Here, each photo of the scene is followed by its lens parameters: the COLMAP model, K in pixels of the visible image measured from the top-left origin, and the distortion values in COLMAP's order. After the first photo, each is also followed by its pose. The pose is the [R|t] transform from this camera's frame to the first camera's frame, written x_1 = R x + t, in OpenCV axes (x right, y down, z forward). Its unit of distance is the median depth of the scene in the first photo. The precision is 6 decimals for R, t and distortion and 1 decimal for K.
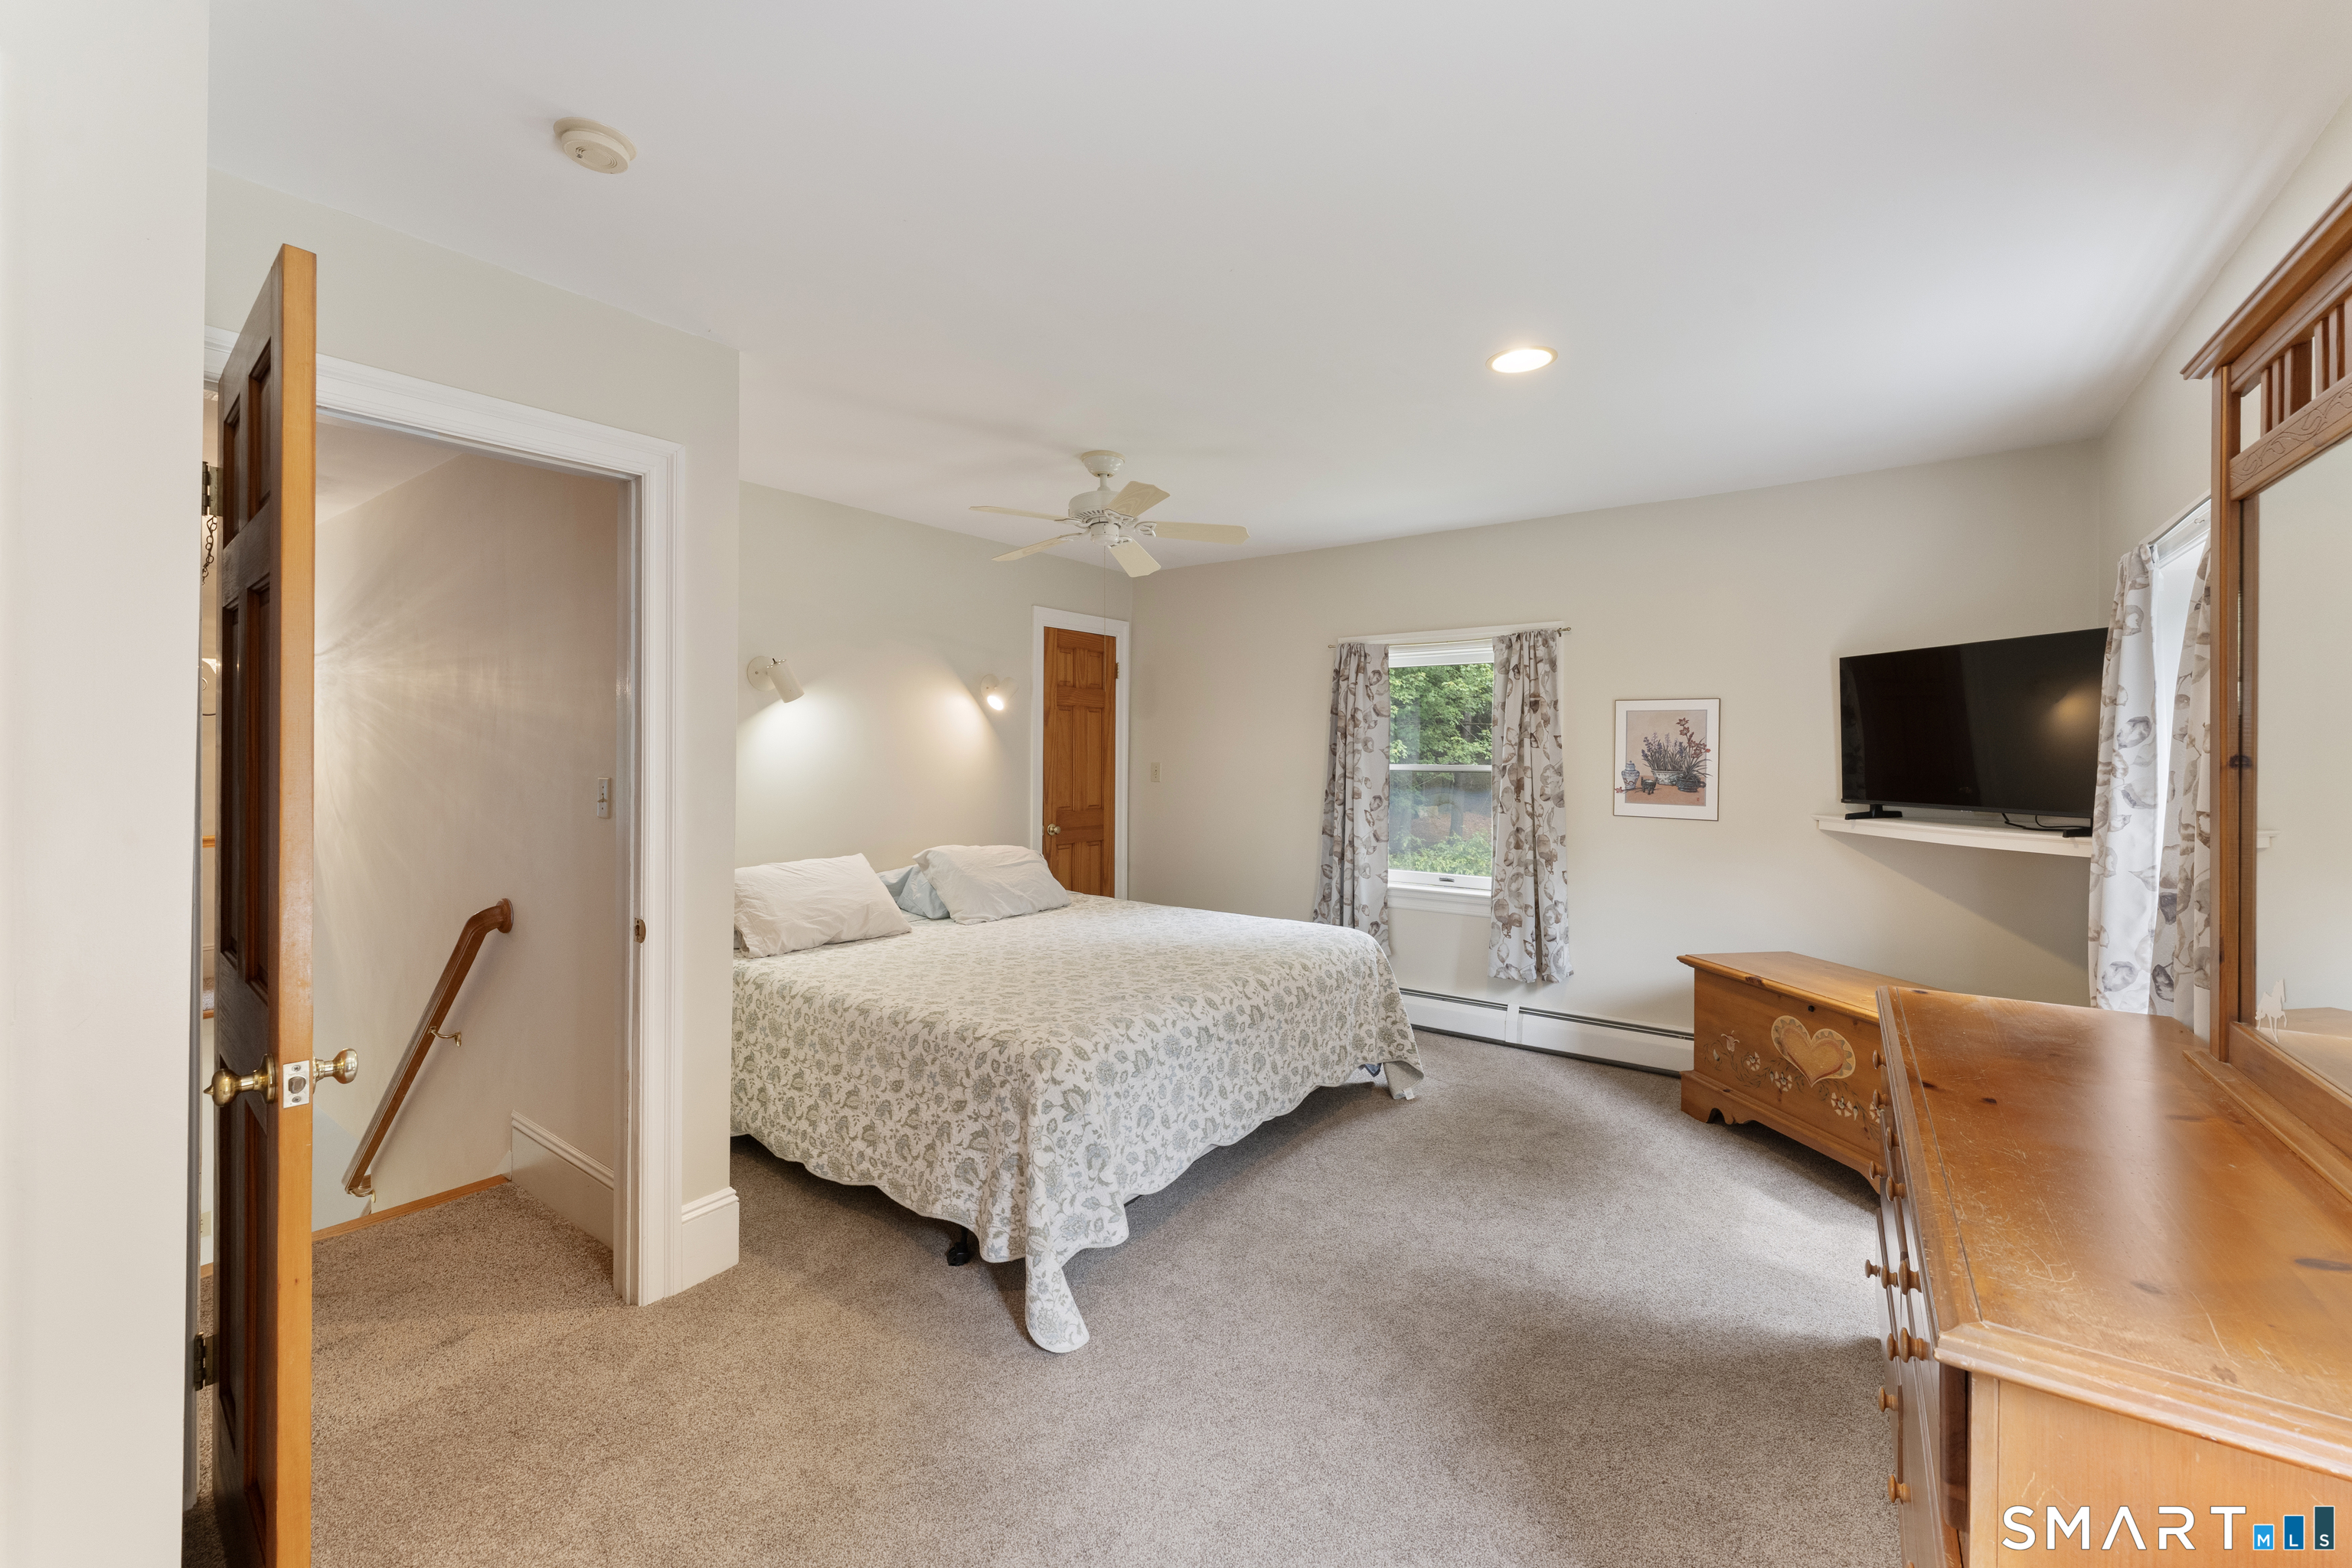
lens RADIAL K [[950.9, 0, 1178.6], [0, 950.9, 754.3], [0, 0, 1]] dist [-0.000373, -0.000063]
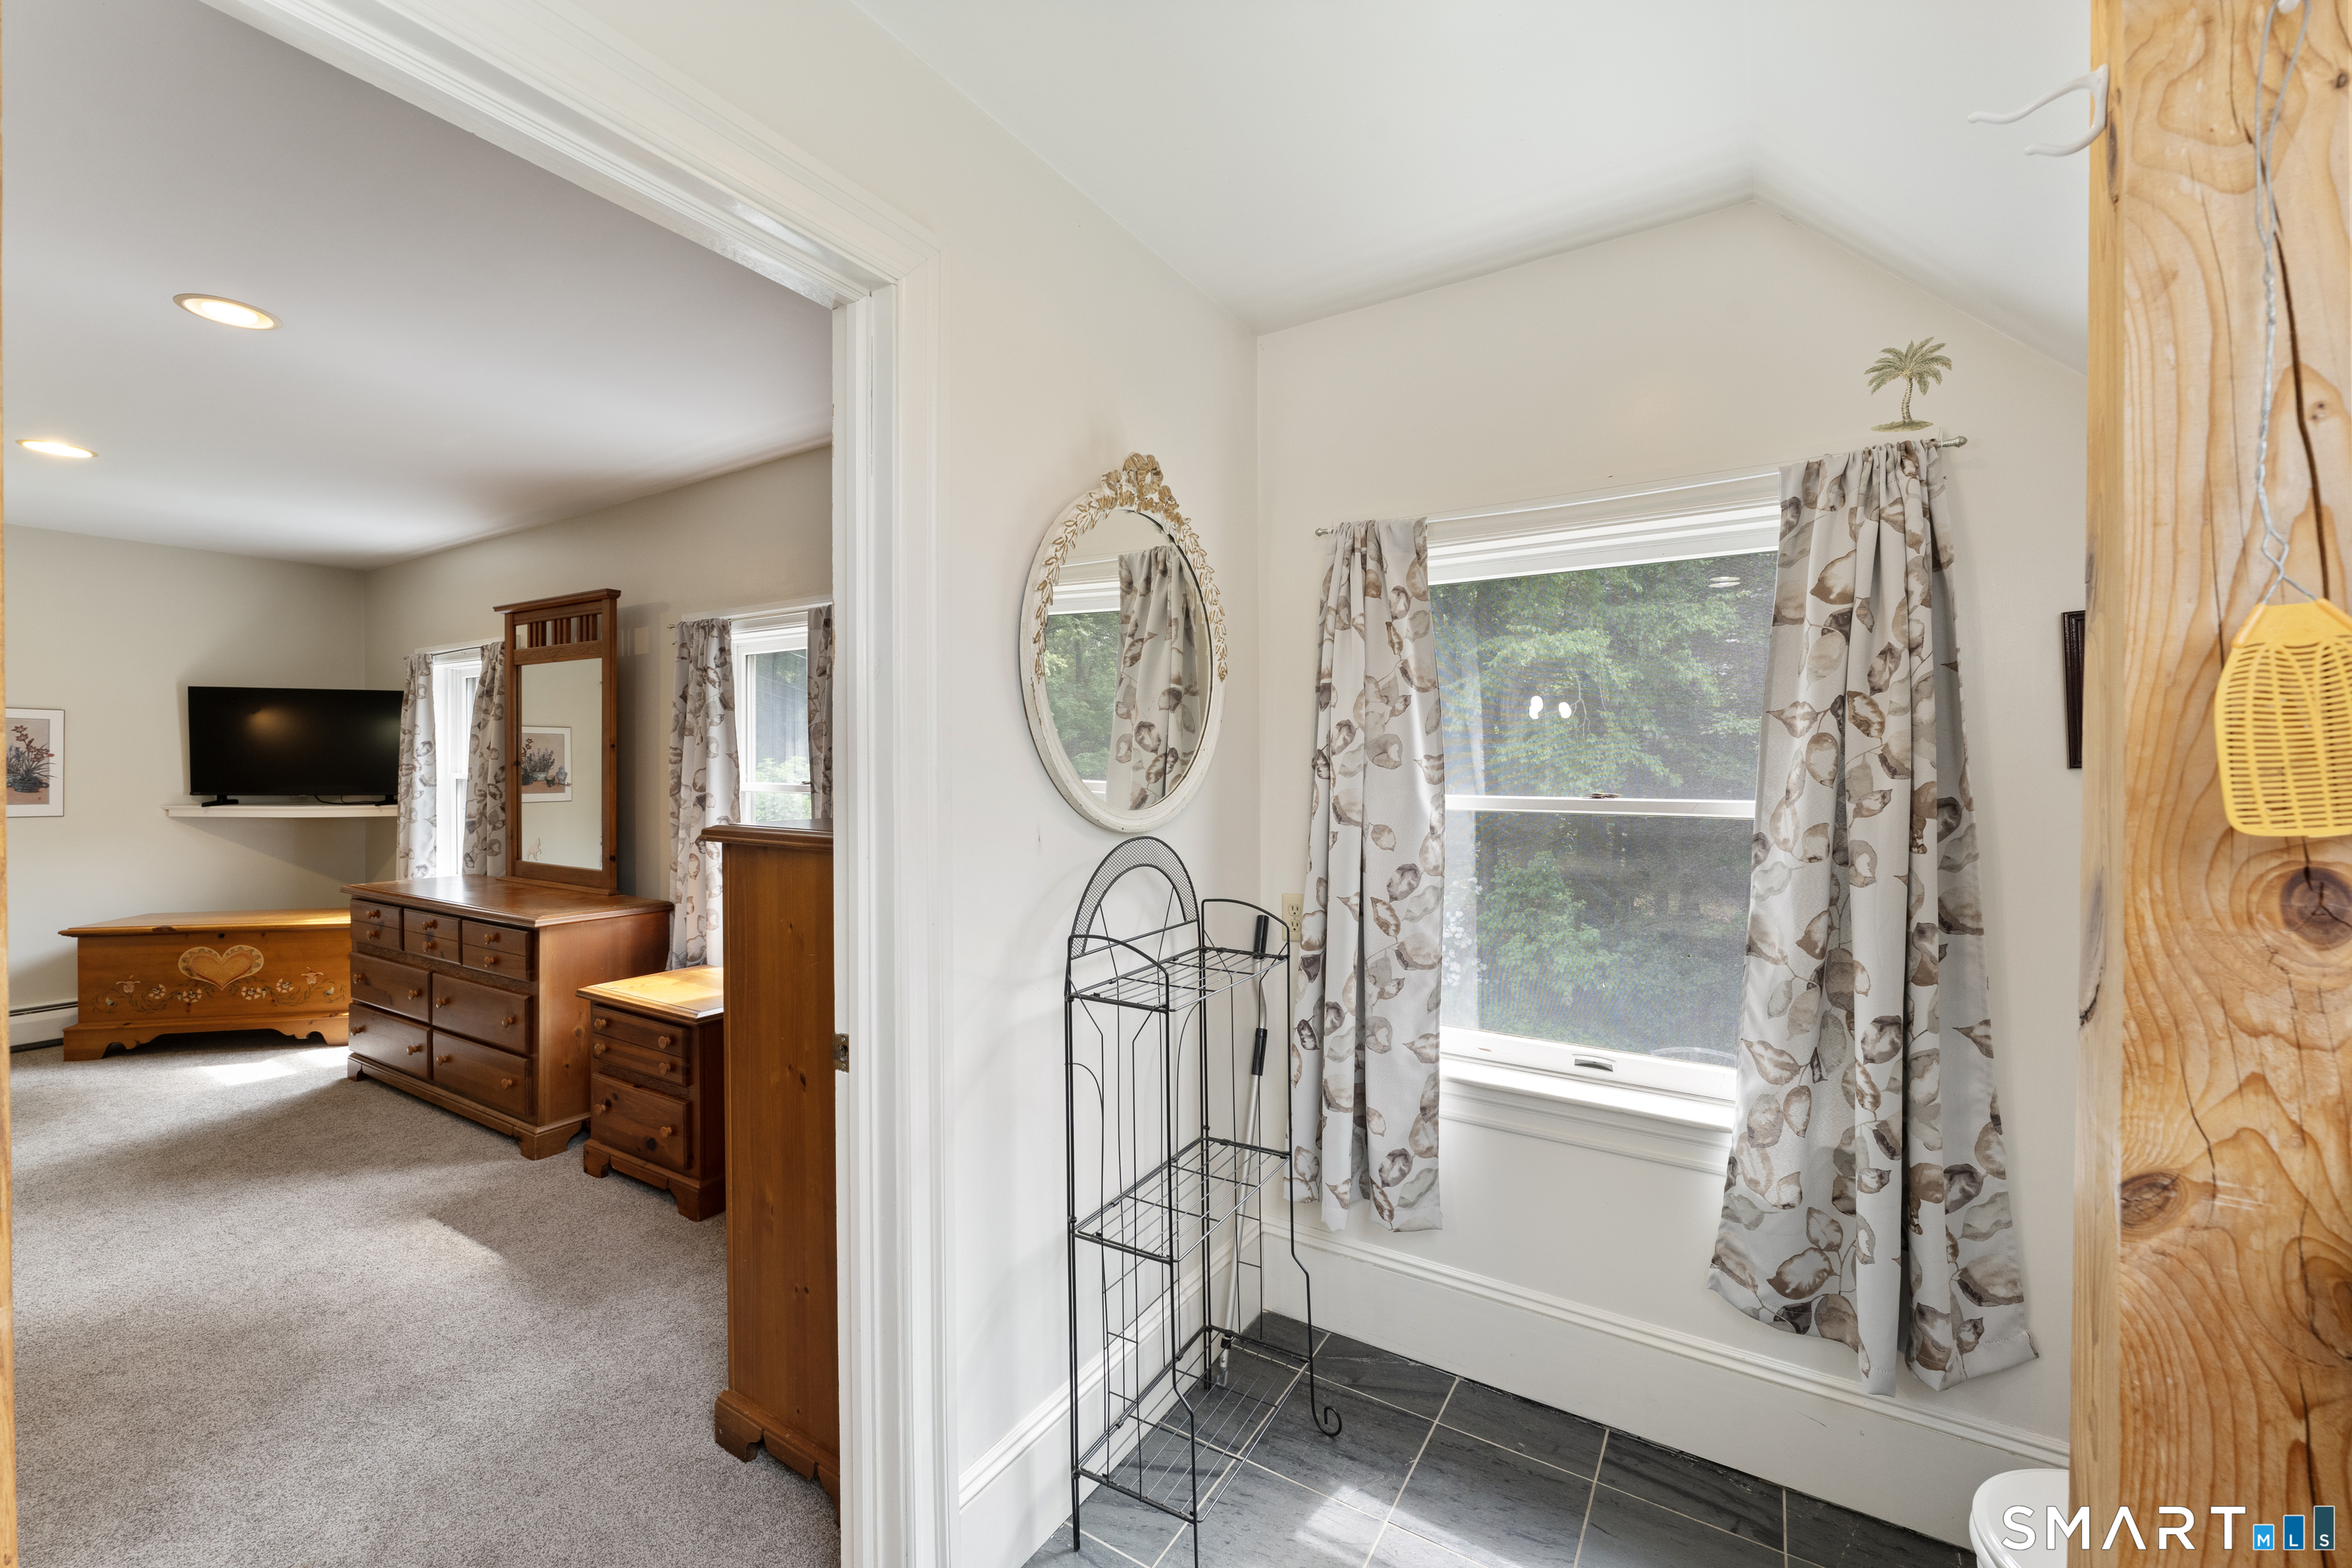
lens RADIAL K [[939.7, 0, 1169.7], [0, 939.7, 775.5], [0, 0, 1]] dist [0.001304, 0.000247]
pose [[-0.061141, -0.012616, 0.998049, -0.690539], [-0.003013, 0.999918, 0.012455, 0.002470], [-0.998125, -0.002245, -0.061174, -0.282745]]
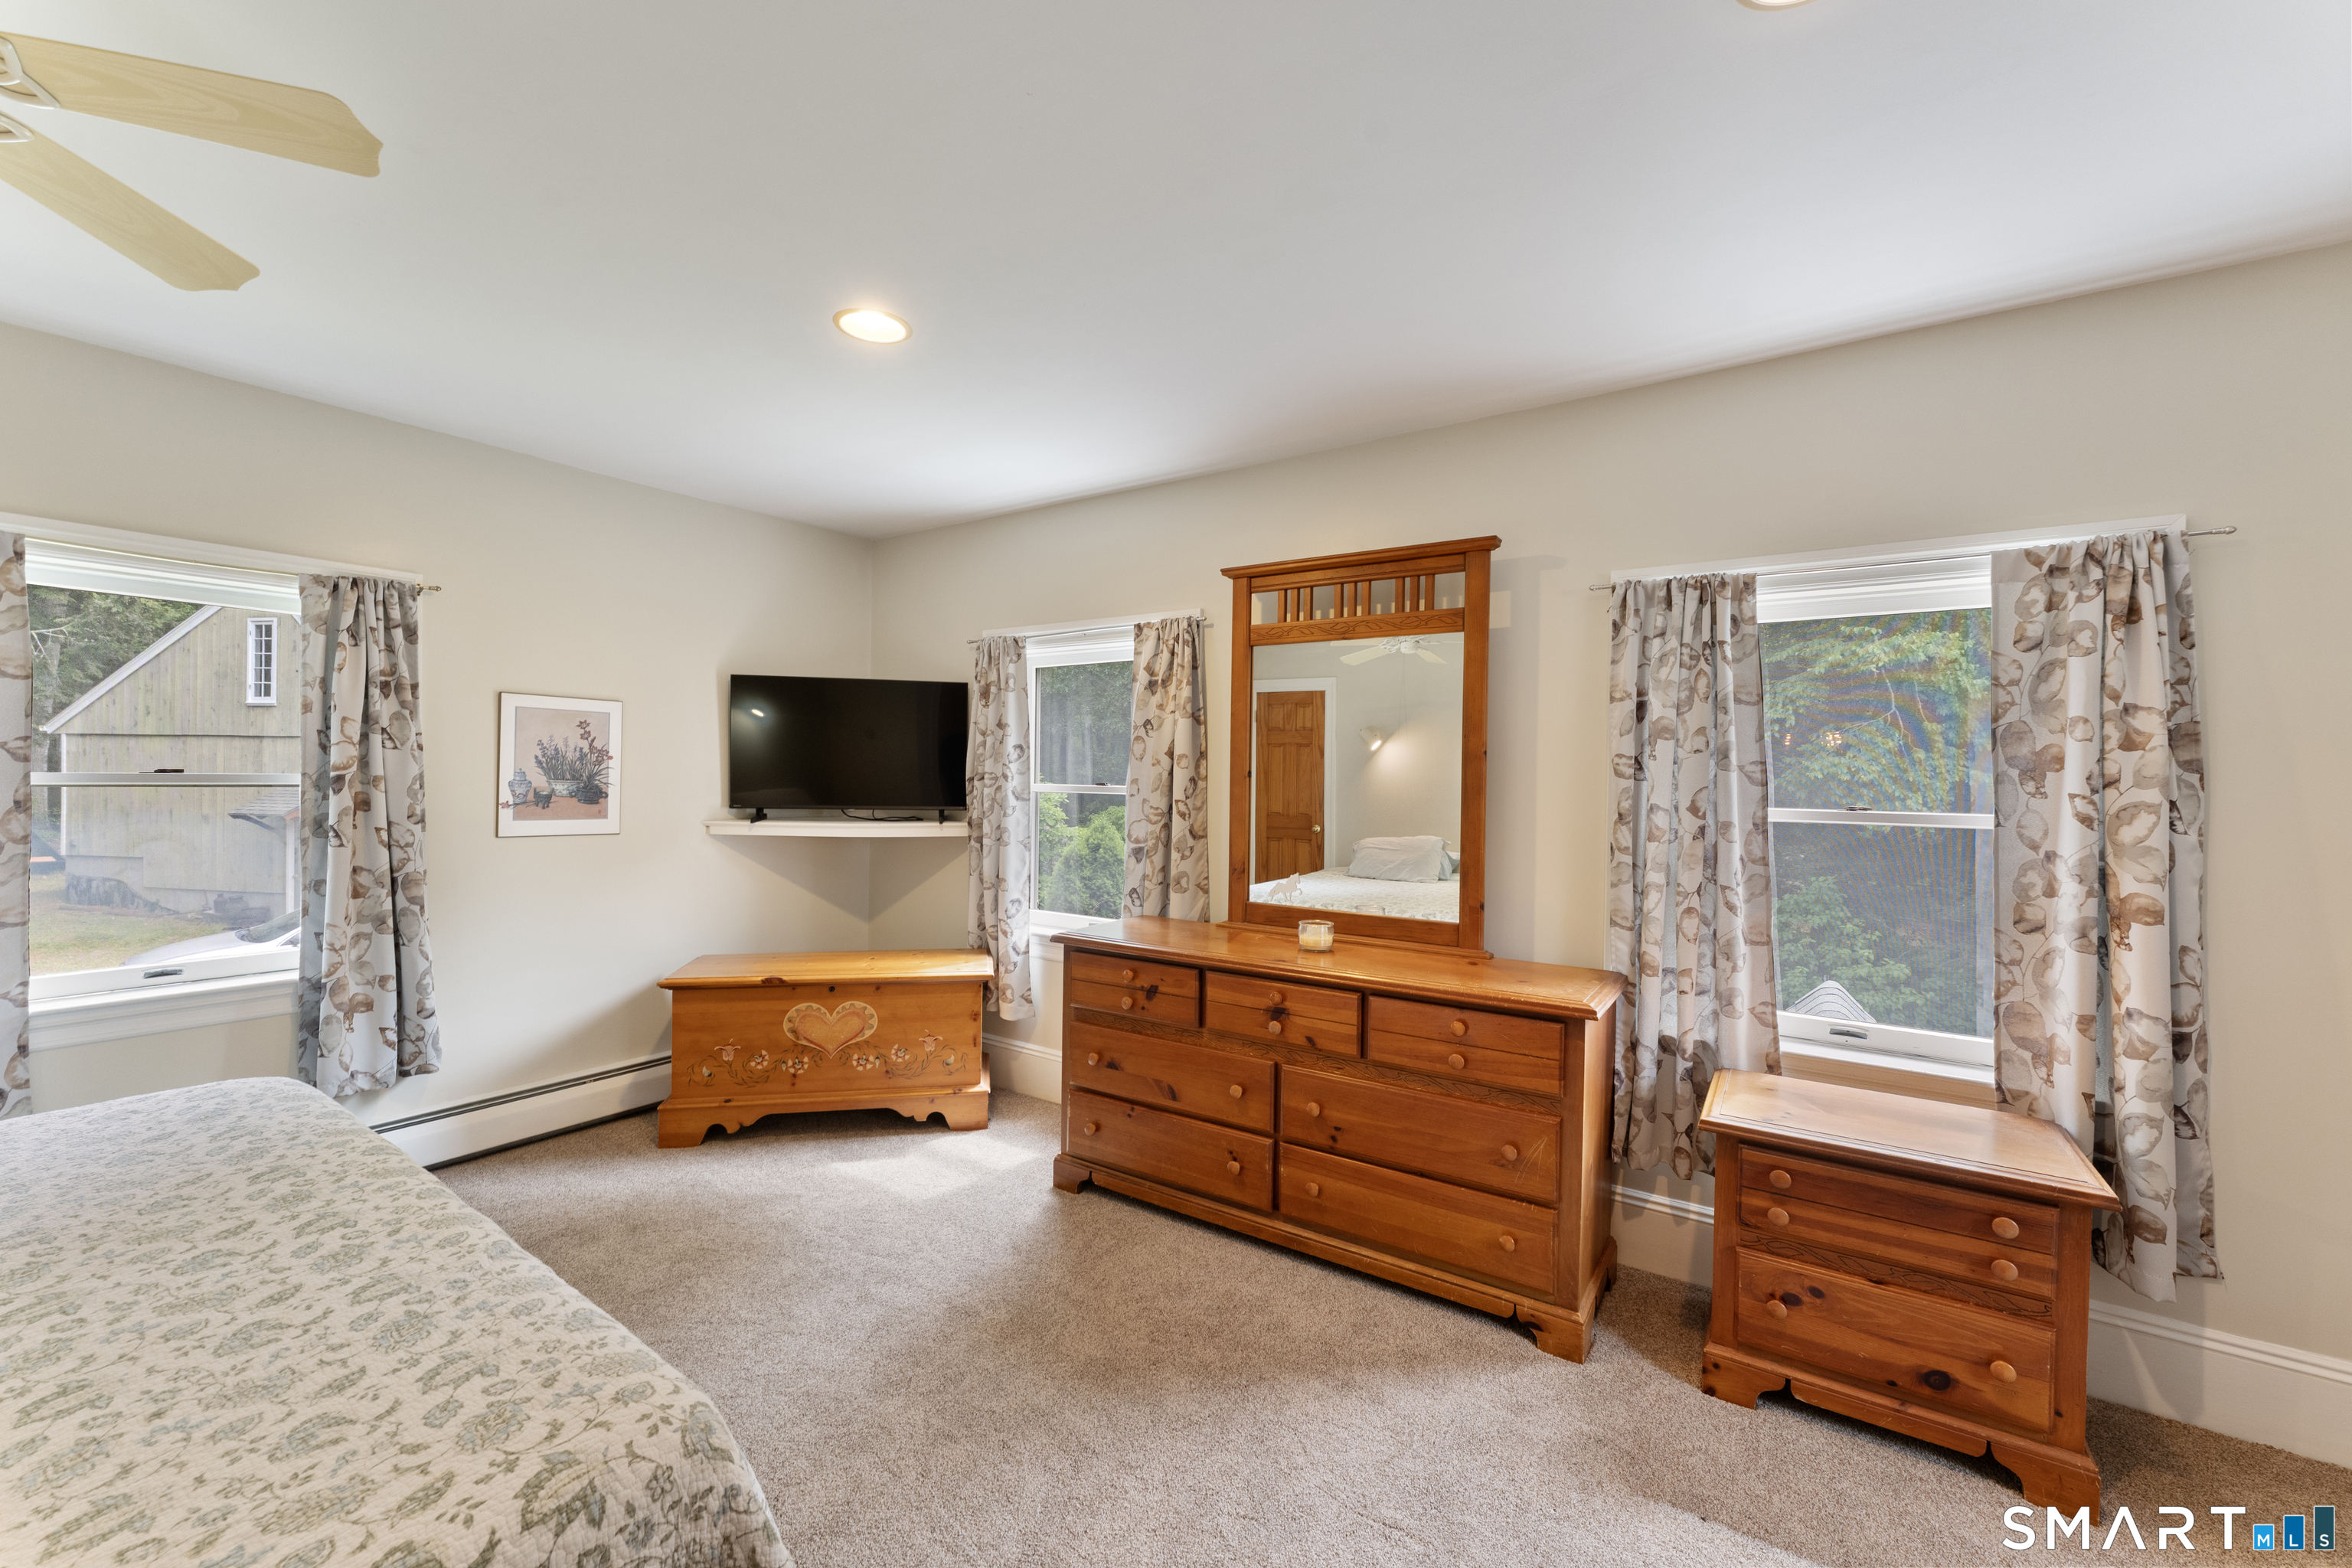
lens RADIAL K [[934.5, 0, 1176.0], [0, 934.5, 784.0], [0, 0, 1]] dist [-0.001284, 0.000083]
pose [[-0.022423, -0.011890, 0.999678, -0.372472], [-0.013199, 0.999846, 0.011596, 0.004001], [-0.999661, -0.012934, -0.022576, 0.508447]]
